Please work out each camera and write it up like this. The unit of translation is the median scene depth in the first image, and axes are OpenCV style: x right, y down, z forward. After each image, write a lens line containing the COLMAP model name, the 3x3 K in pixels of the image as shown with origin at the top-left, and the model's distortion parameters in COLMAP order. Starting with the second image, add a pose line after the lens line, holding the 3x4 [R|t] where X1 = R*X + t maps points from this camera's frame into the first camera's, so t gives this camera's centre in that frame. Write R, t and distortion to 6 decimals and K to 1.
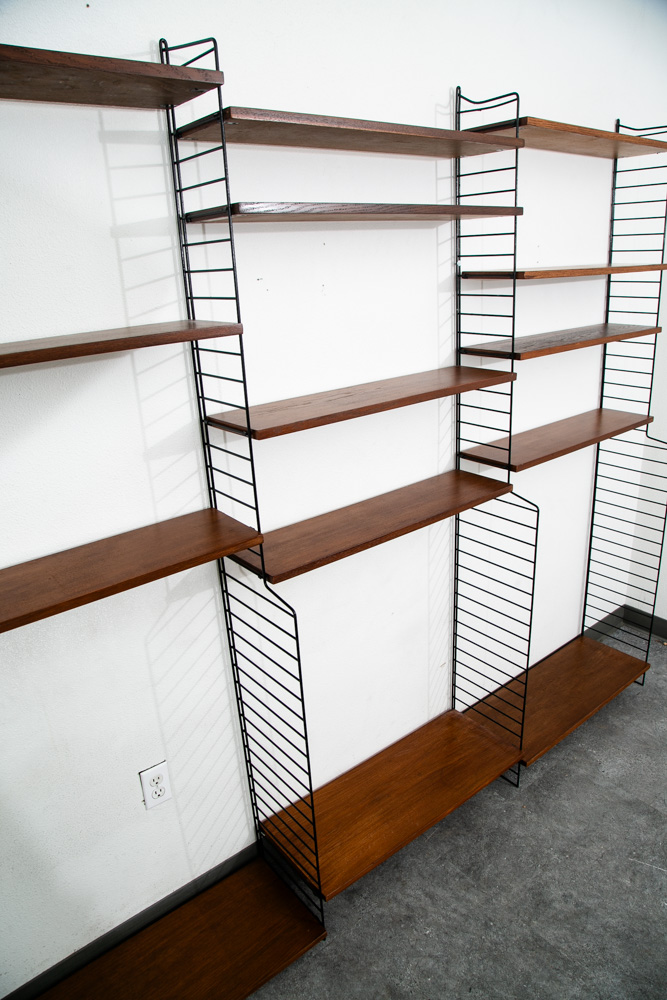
lens RADIAL K [[678.2, 0, 333.5], [0, 678.2, 500.0], [0, 0, 1]] dist [-0.116091, 0.061181]
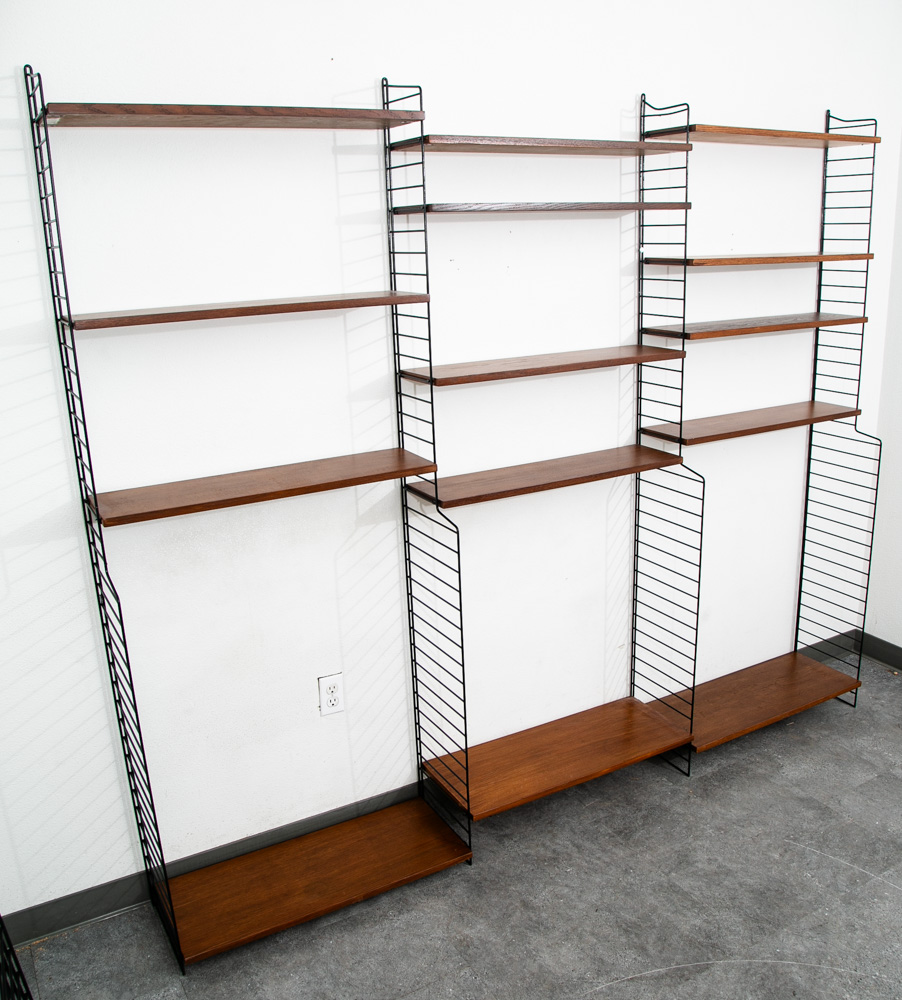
lens RADIAL K [[941.7, 0, 457.0], [0, 941.7, 496.8], [0, 0, 1]] dist [-0.100908, 0.034995]
pose [[0.987101, 0.063310, -0.147048, 0.146180], [-0.072697, 0.995586, -0.059364, 0.163494], [0.142640, 0.069289, 0.987346, -0.534377]]
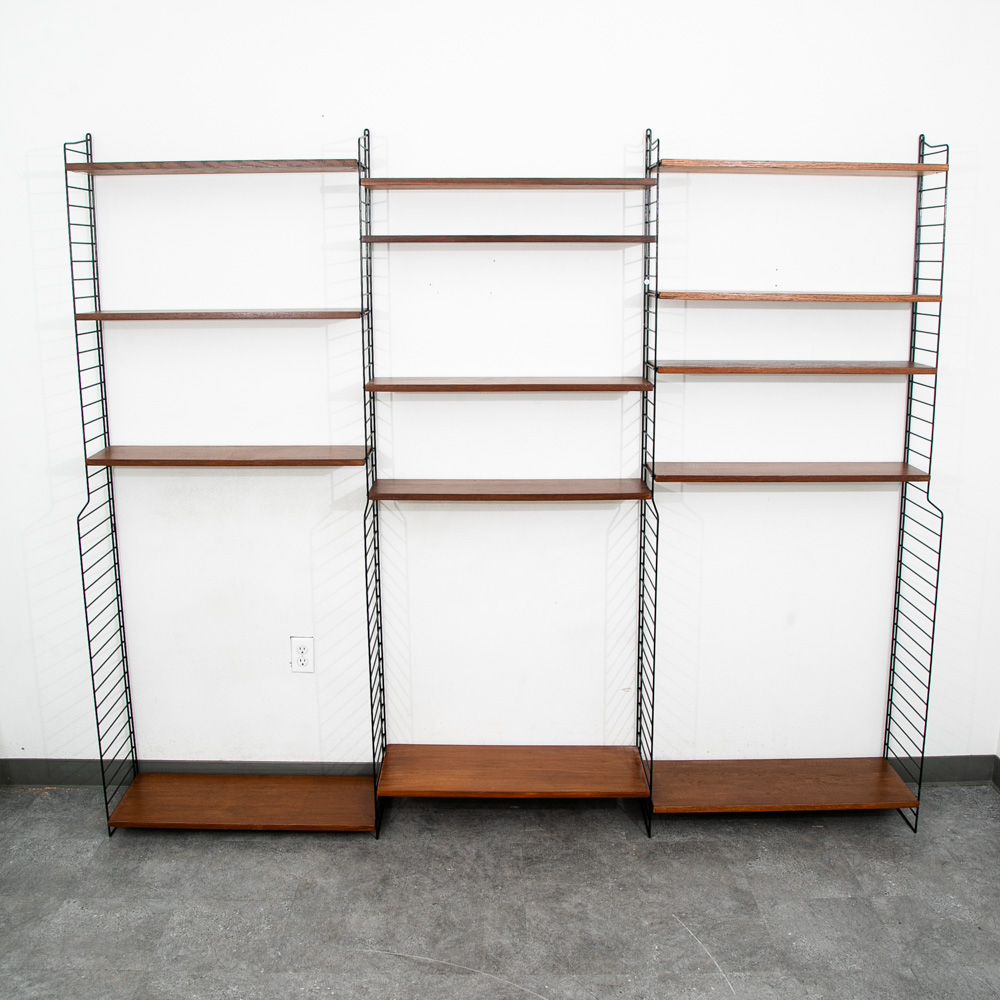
lens RADIAL K [[1092.8, 0, 486.9], [0, 1092.8, 472.8], [0, 0, 1]] dist [-0.091002, 0.006639]
pose [[0.778164, 0.162051, -0.606795, 1.155421], [-0.249274, 0.966474, -0.061566, 0.121625], [0.576475, 0.199167, 0.792471, -0.505033]]
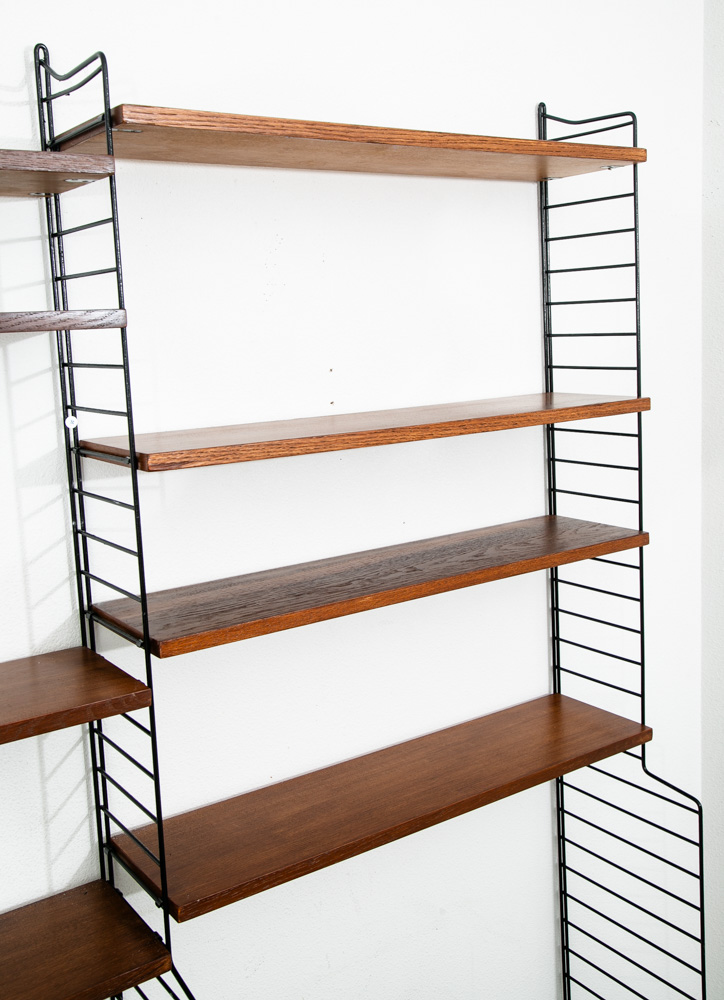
lens RADIAL K [[1061.3, 0, 382.6], [0, 1061.3, 468.8], [0, 0, 1]] dist [-0.011531, 0.002632]
pose [[0.997639, 0.011159, -0.067765, 0.466714], [-0.025278, 0.977108, -0.211236, -0.188578], [0.063857, 0.212450, 0.975083, 0.347611]]
